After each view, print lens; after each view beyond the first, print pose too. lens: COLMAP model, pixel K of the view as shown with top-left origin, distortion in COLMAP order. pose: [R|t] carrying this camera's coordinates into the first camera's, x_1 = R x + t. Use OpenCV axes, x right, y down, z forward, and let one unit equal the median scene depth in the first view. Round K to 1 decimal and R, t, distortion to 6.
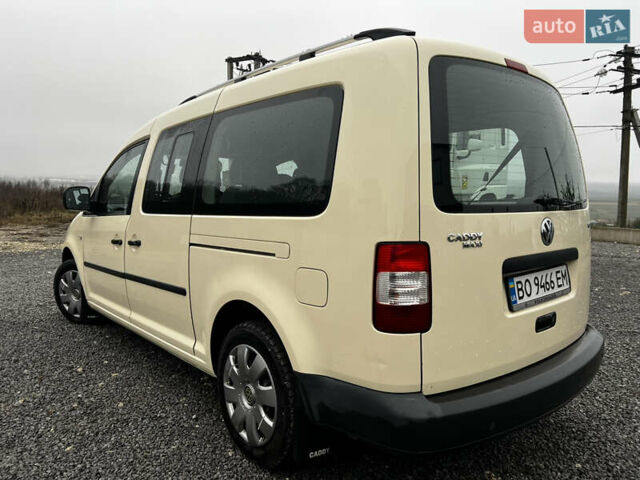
lens RADIAL K [[520.8, 0, 320.0], [0, 520.8, 240.0], [0, 0, 1]] dist [0.043637, -0.002078]
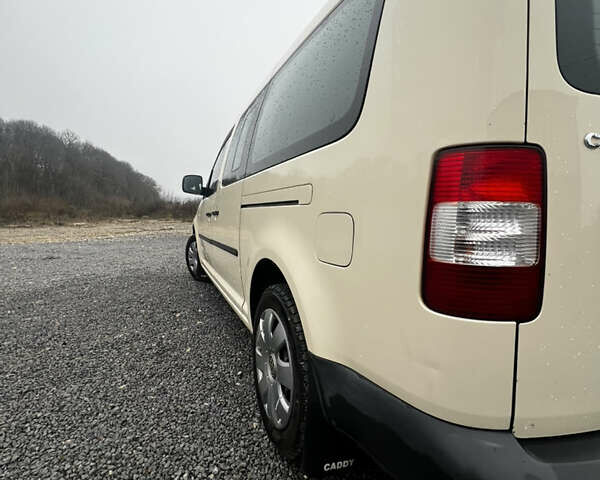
lens RADIAL K [[333.8, 0, 300.0], [0, 333.8, 240.0], [0, 0, 1]] dist [-0.001344, -0.001036]
pose [[0.959443, 0.045810, -0.278155, 0.060035], [-0.047980, 0.998848, -0.000997, 0.087512], [0.277789, 0.014302, 0.960536, 0.504503]]
